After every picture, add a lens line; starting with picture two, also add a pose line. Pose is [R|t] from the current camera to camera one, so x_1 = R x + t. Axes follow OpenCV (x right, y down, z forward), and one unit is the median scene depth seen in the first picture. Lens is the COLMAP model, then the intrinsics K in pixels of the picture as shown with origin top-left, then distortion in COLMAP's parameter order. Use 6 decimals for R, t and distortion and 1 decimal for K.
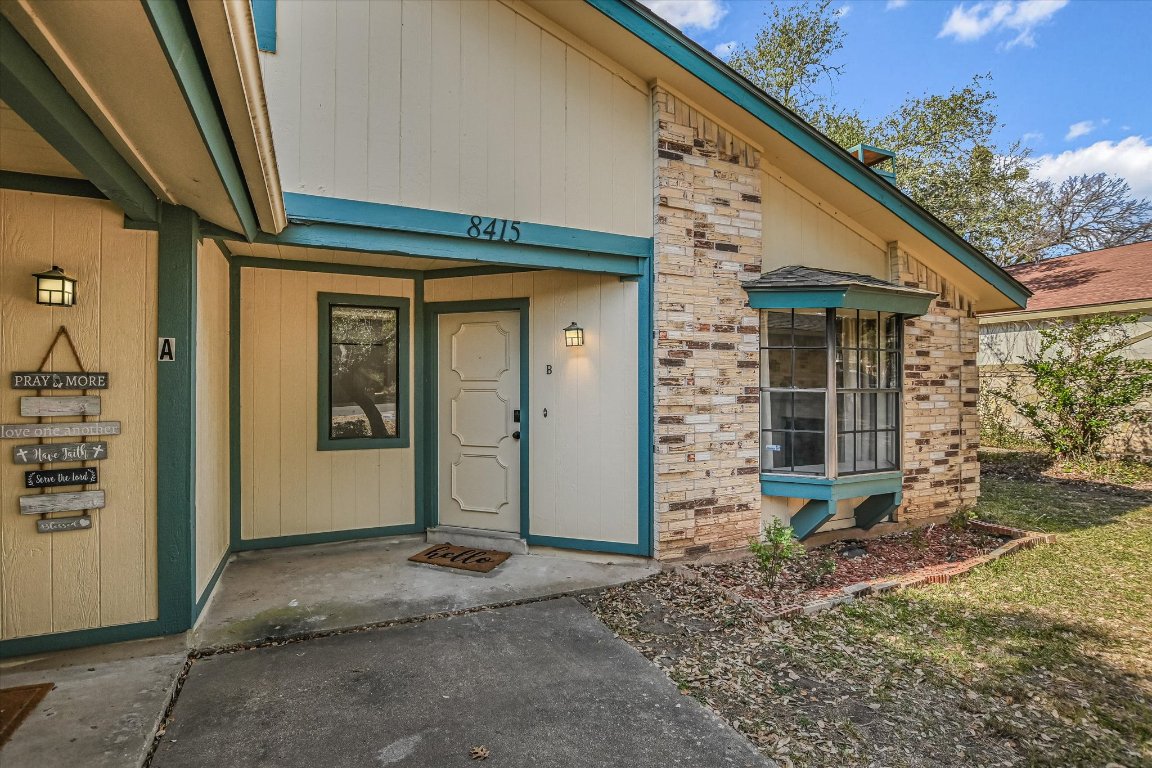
lens RADIAL K [[562.1, 0, 571.5], [0, 562.1, 387.1], [0, 0, 1]] dist [-0.027748, 0.002402]
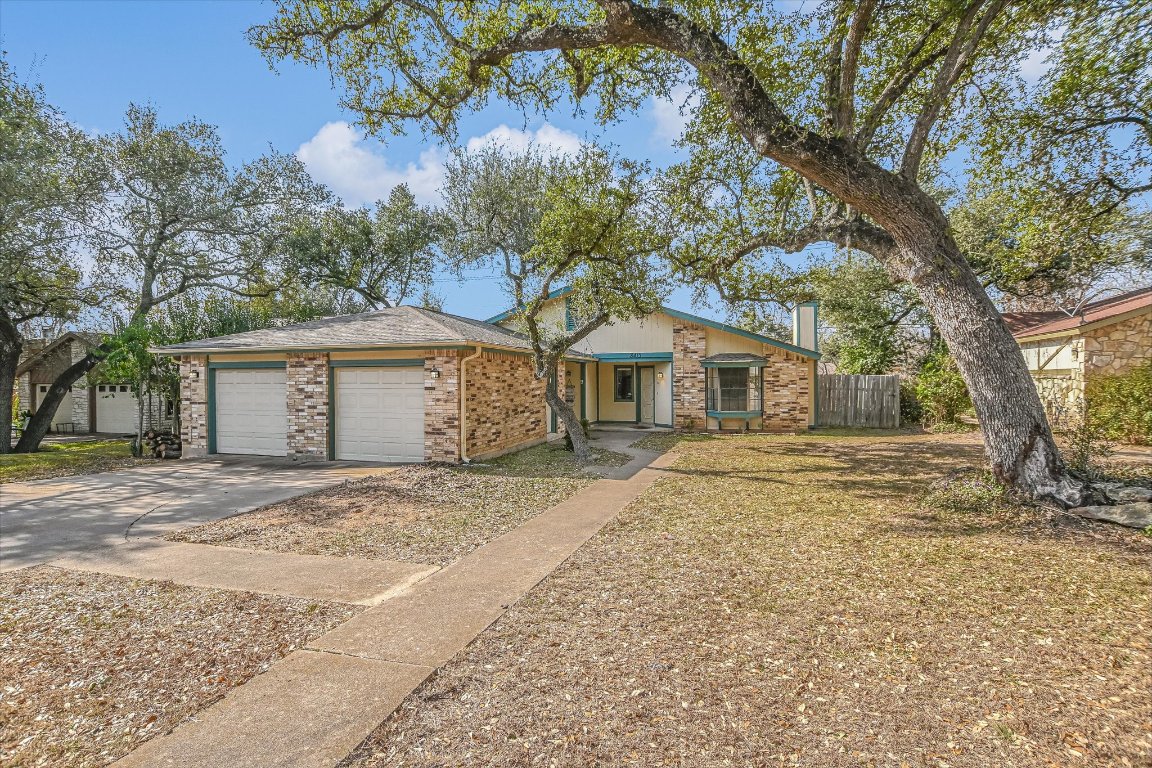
lens RADIAL K [[562.1, 0, 571.5], [0, 562.1, 387.1], [0, 0, 1]] dist [-0.027748, 0.002402]
pose [[0.736133, 0.005812, -0.676812, 2.291817], [0.007229, 0.999839, 0.016448, -0.073262], [0.676798, -0.017000, 0.735972, -2.471523]]
